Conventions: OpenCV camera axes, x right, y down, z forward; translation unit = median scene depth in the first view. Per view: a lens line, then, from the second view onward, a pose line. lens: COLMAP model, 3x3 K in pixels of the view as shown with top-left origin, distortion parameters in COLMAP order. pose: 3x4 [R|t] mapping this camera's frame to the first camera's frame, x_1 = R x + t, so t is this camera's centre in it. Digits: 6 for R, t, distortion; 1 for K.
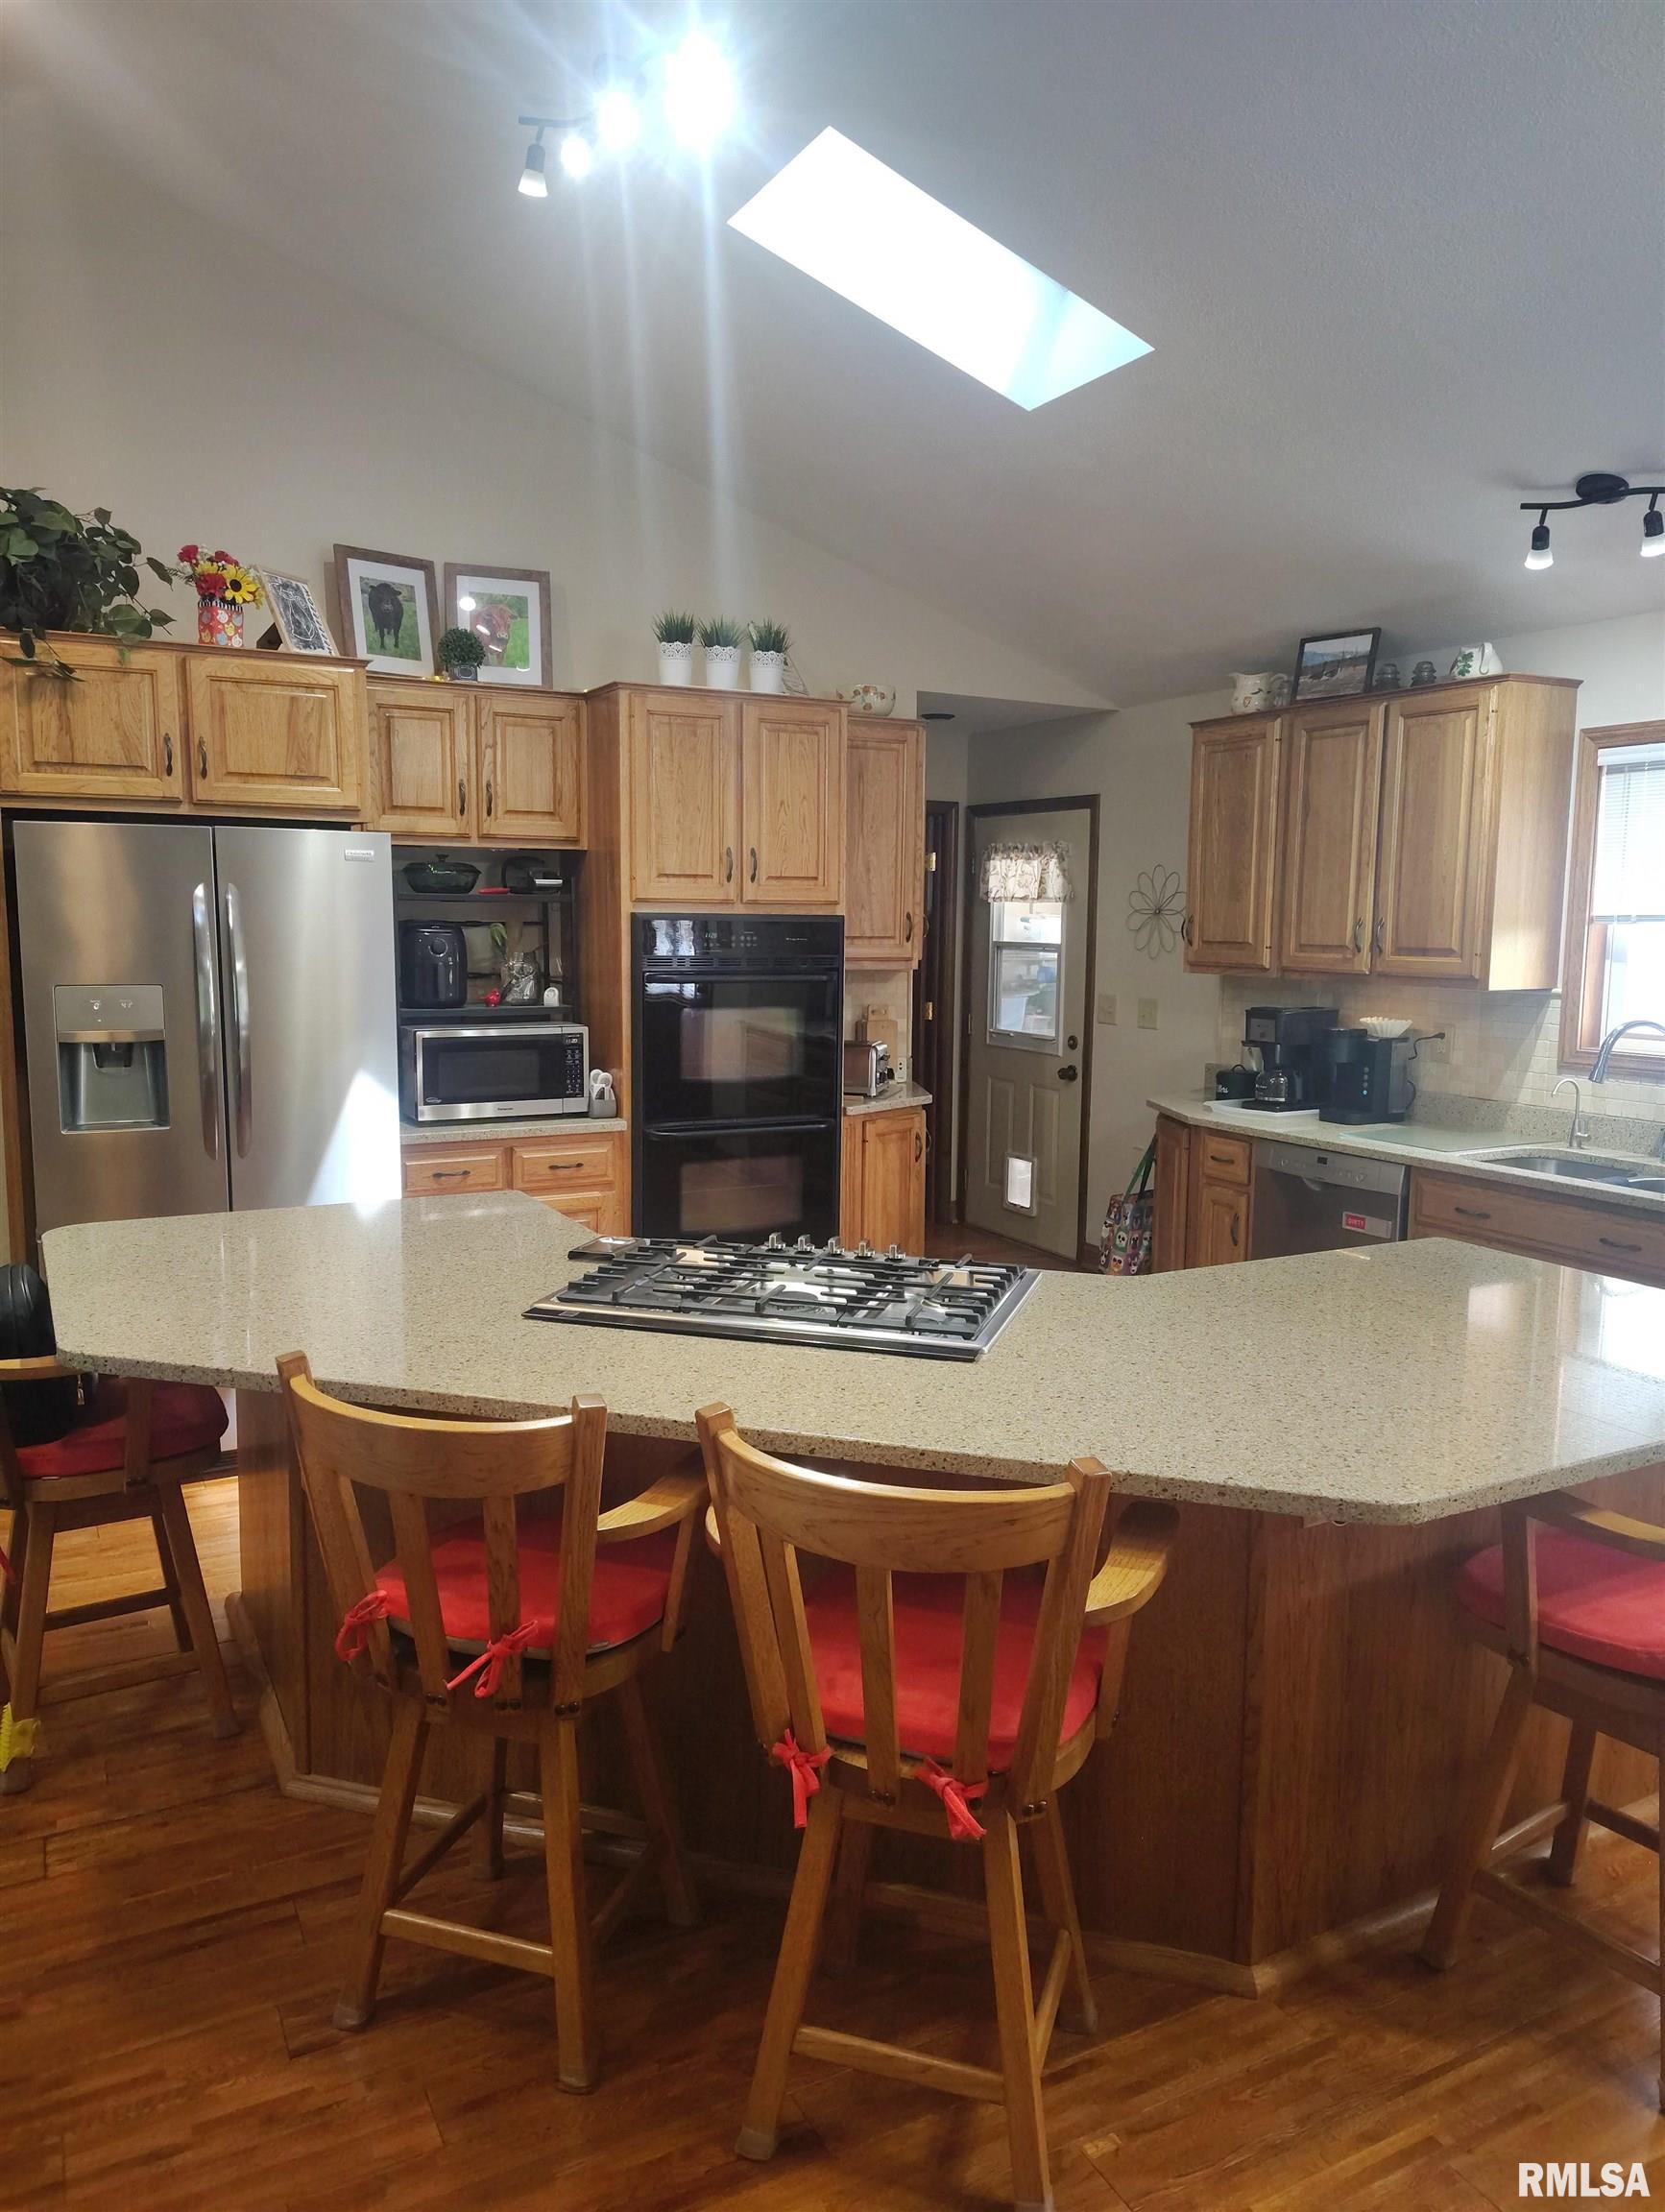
lens RADIAL K [[1527.6, 0, 844.1], [0, 1527.6, 1115.0], [0, 0, 1]] dist [0.064208, -0.080256]
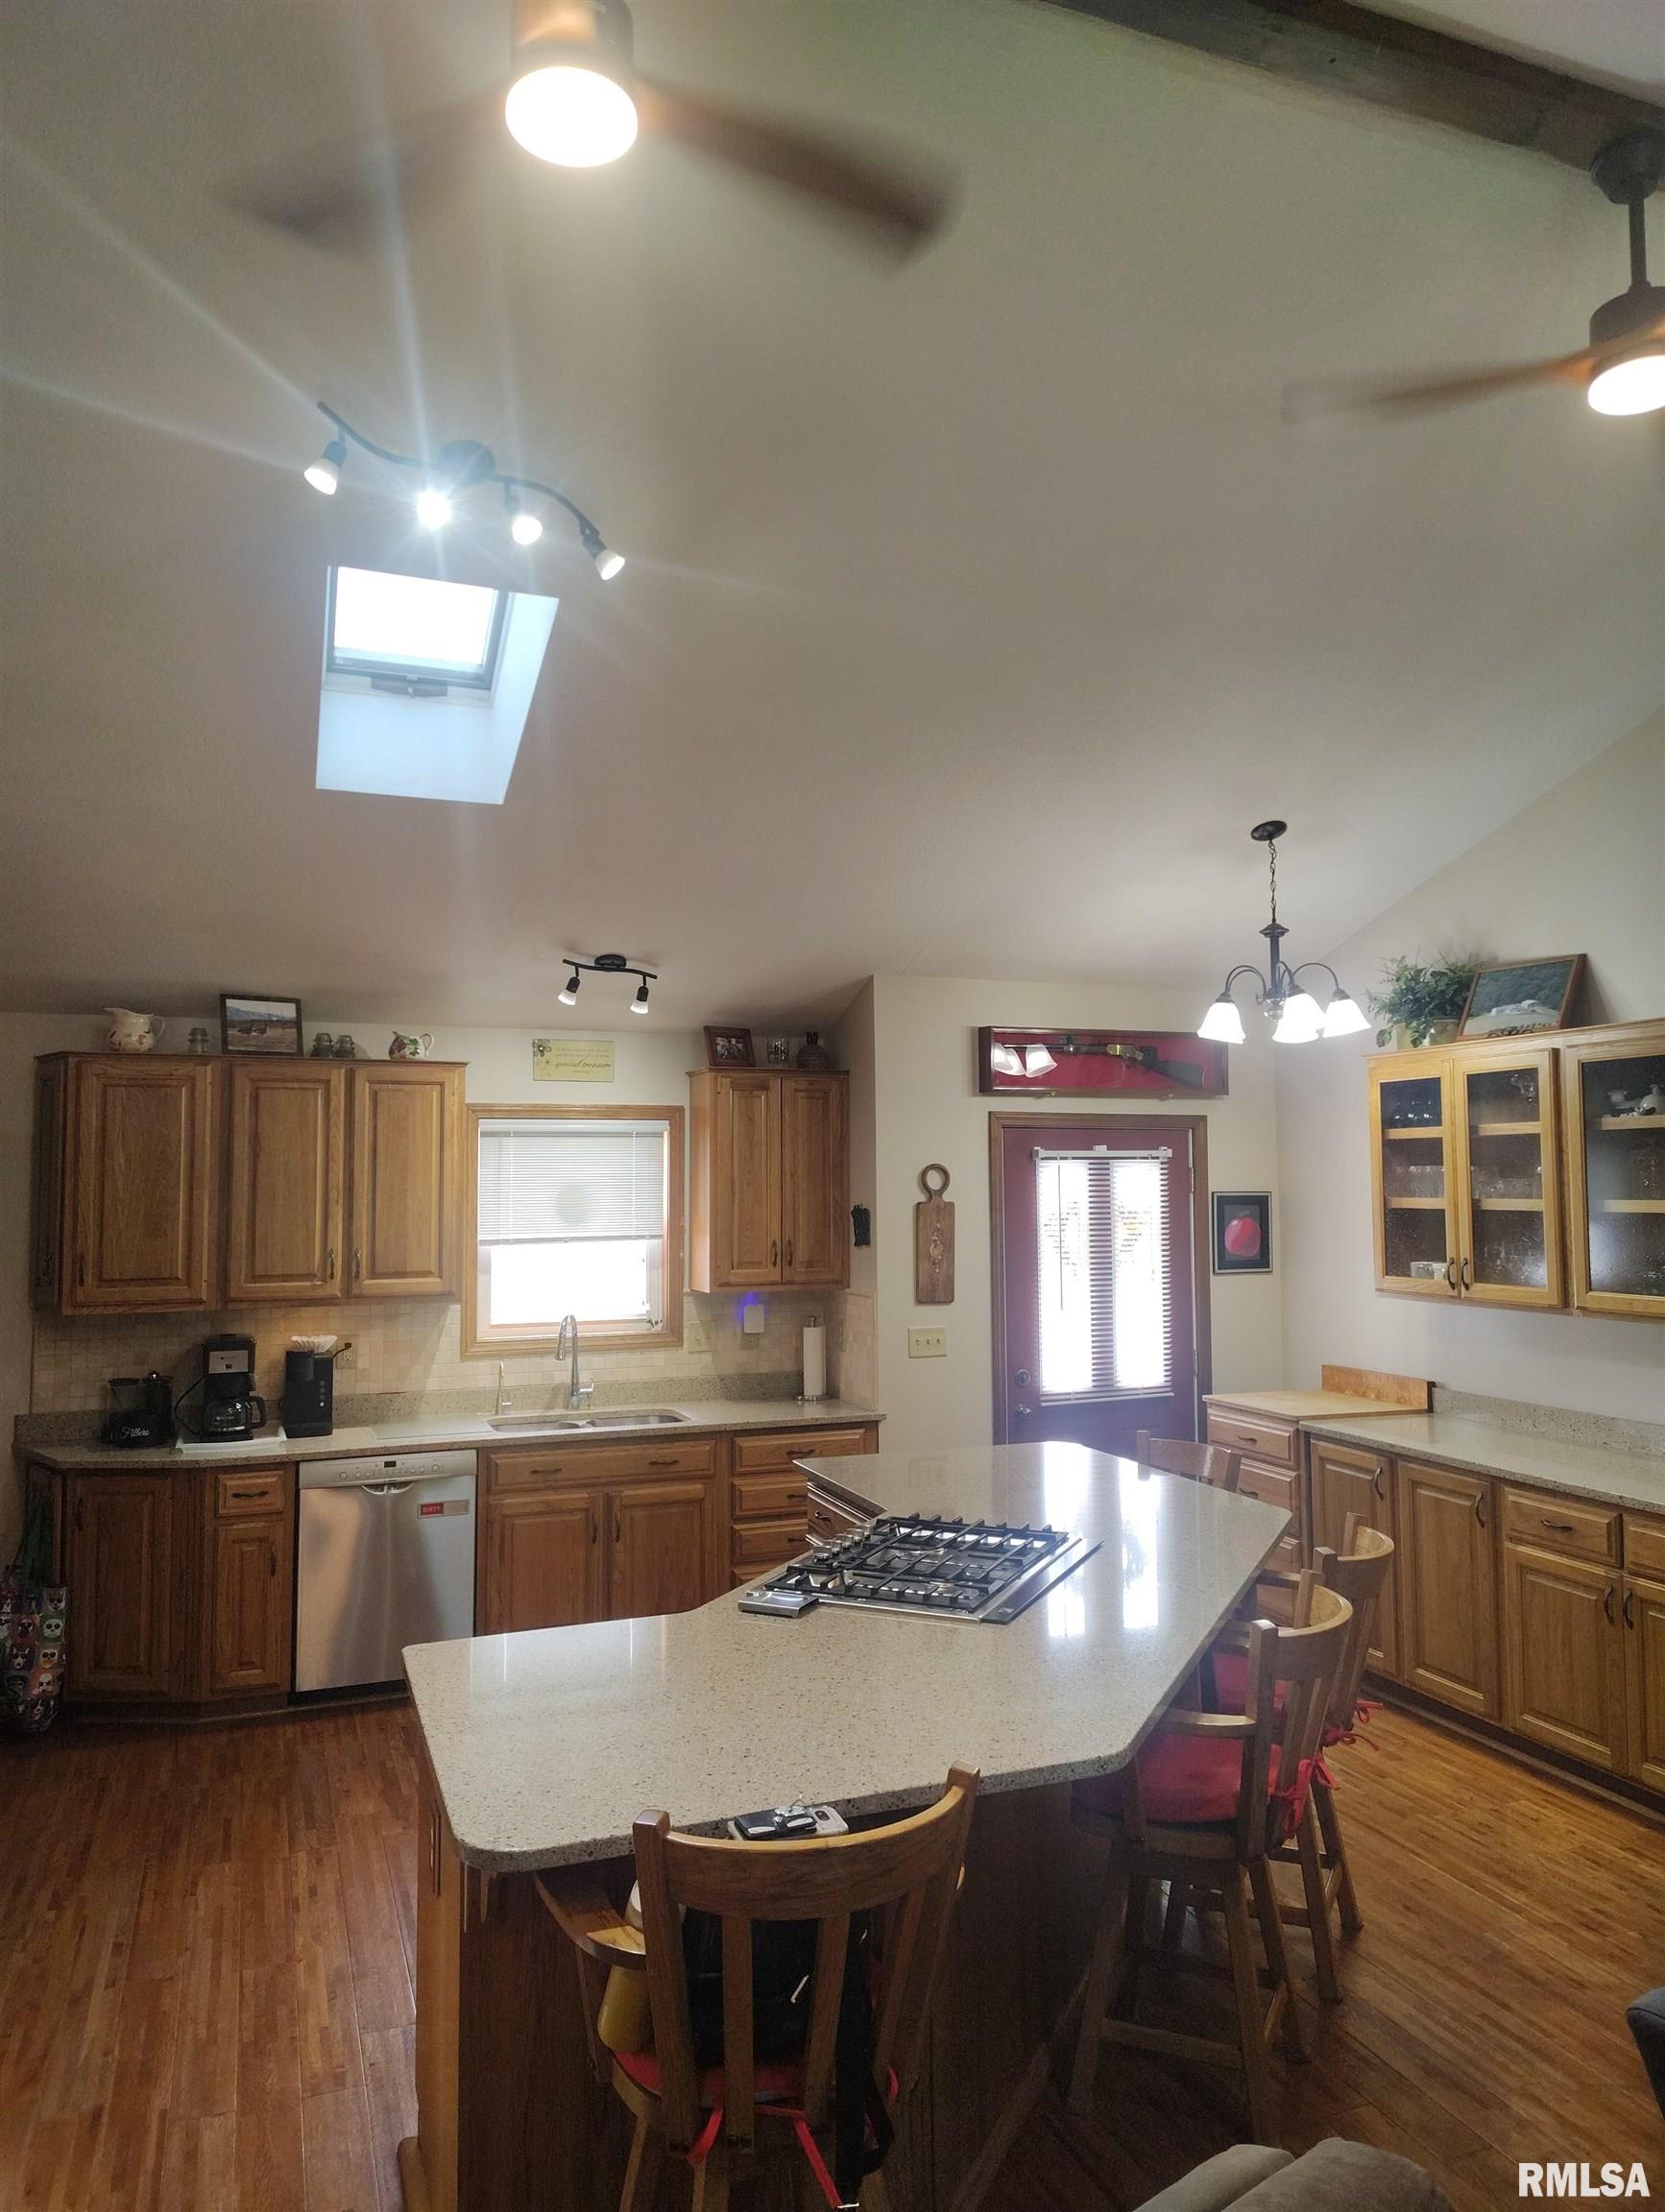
lens RADIAL K [[1527.6, 0, 840.4], [0, 1527.6, 1098.2], [0, 0, 1]] dist [0.057397, -0.067325]
pose [[0.121035, 0.047037, 0.991533, -0.828795], [0.137339, 0.988477, -0.063657, -0.126369], [-0.983101, 0.143881, 0.113180, 0.537595]]
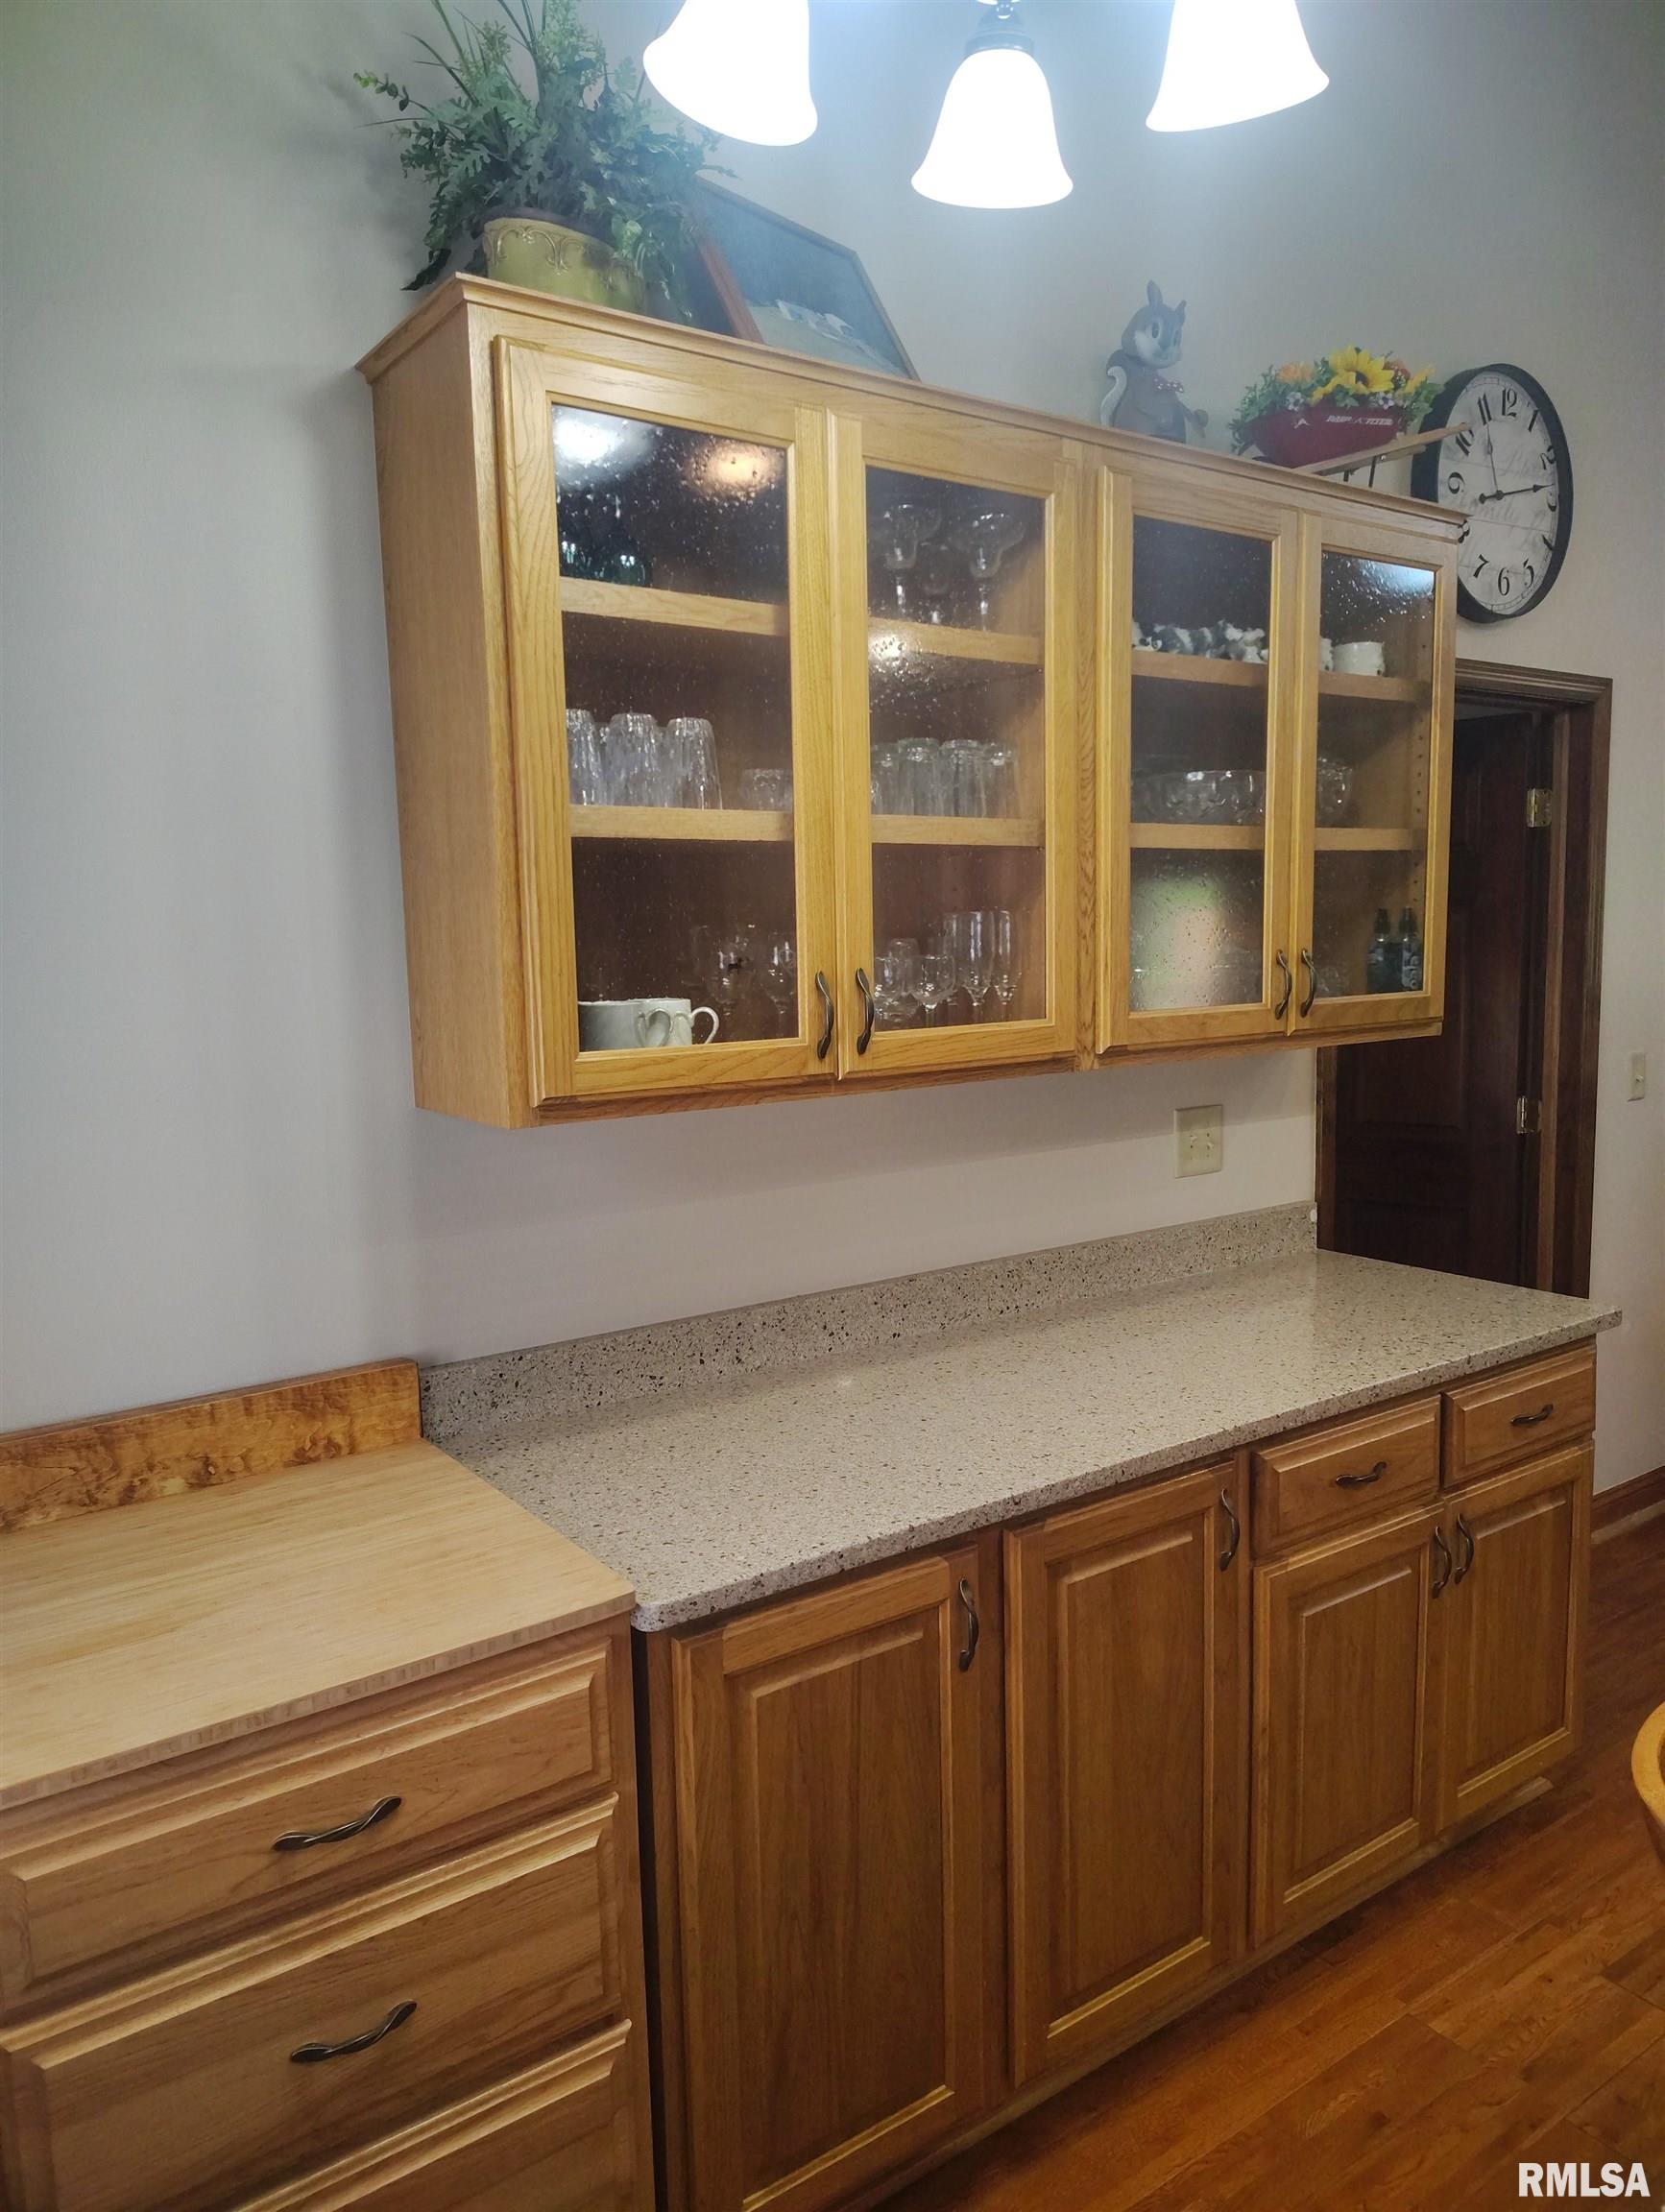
lens RADIAL K [[1527.6, 0, 840.4], [0, 1527.6, 1098.2], [0, 0, 1]] dist [0.057397, -0.067325]
pose [[-0.990869, 0.022380, -0.132955, 0.471051], [-0.011133, 0.969178, 0.246108, -0.088071], [0.134365, 0.245341, -0.960080, 0.655042]]
